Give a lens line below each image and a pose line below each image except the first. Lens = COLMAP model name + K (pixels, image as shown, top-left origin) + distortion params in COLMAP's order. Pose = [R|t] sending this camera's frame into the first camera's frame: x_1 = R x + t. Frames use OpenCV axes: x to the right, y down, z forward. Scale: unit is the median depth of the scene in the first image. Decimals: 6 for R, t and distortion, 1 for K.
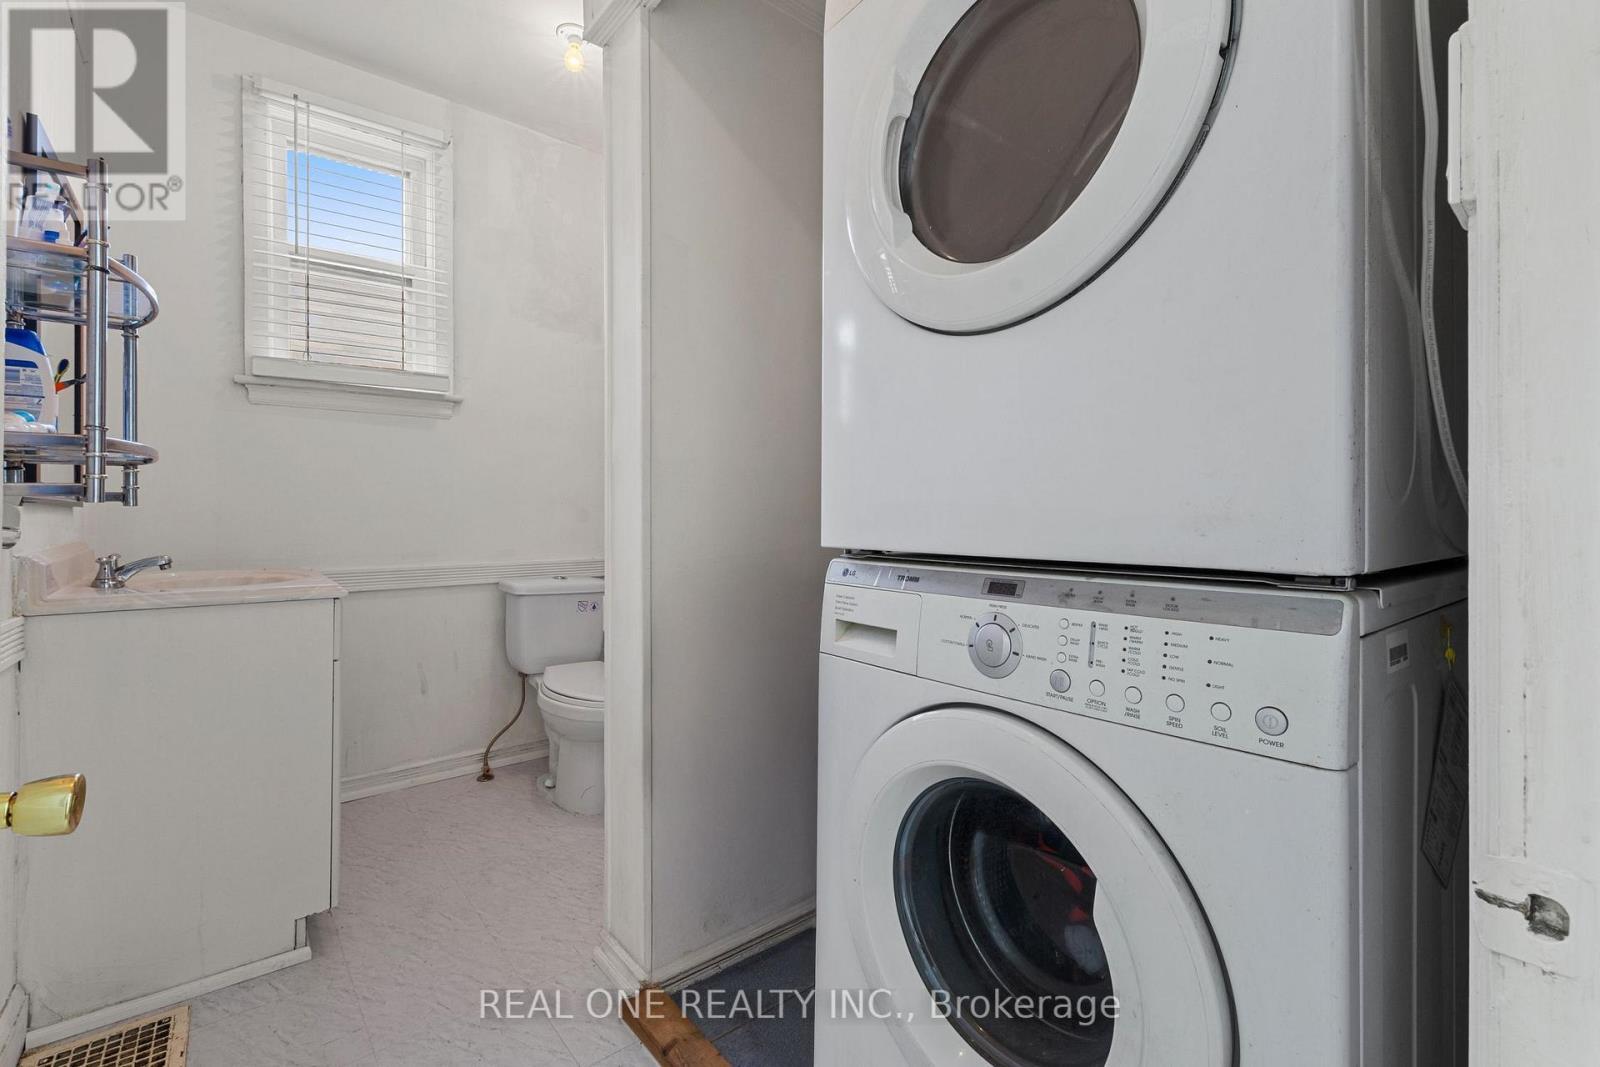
lens RADIAL K [[726.9, 0, 796.0], [0, 726.9, 516.1], [0, 0, 1]] dist [0.020989, 0.000017]
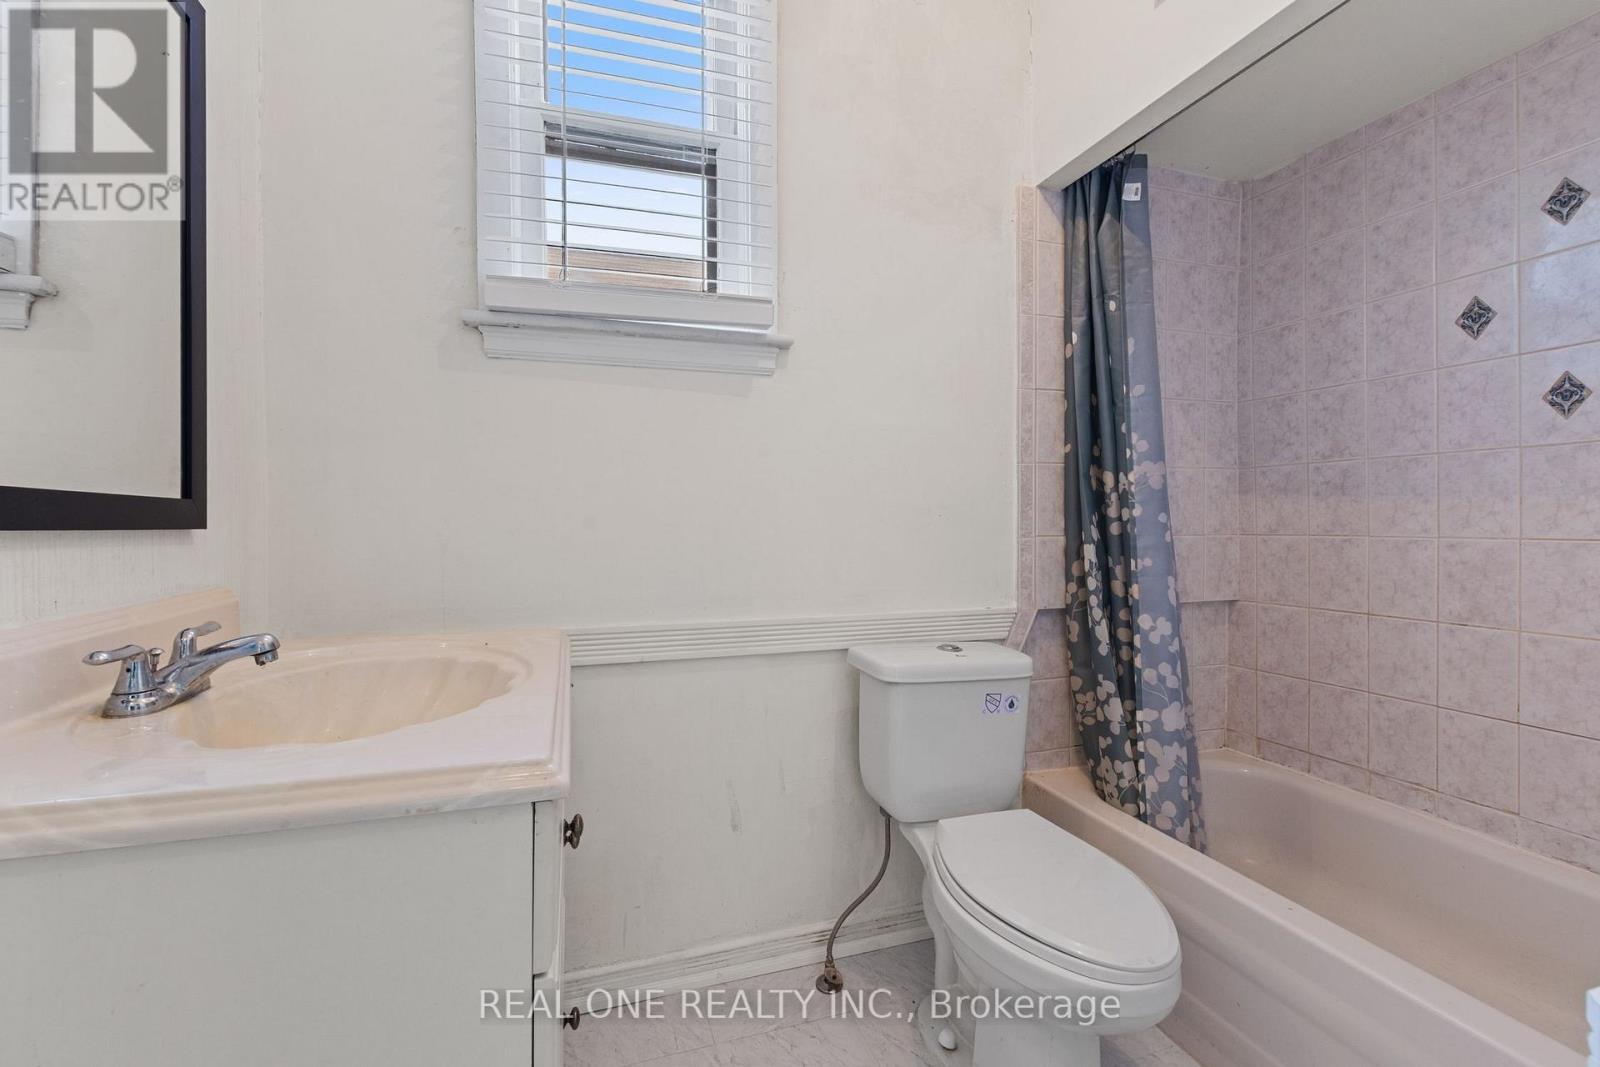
lens RADIAL K [[726.9, 0, 798.6], [0, 726.9, 529.0], [0, 0, 1]] dist [0.020989, 0.000017]
pose [[0.934196, -0.001291, -0.356757, -0.243225], [0.002921, 0.999988, 0.004030, -0.010172], [0.356748, -0.004807, 0.934188, 0.454384]]
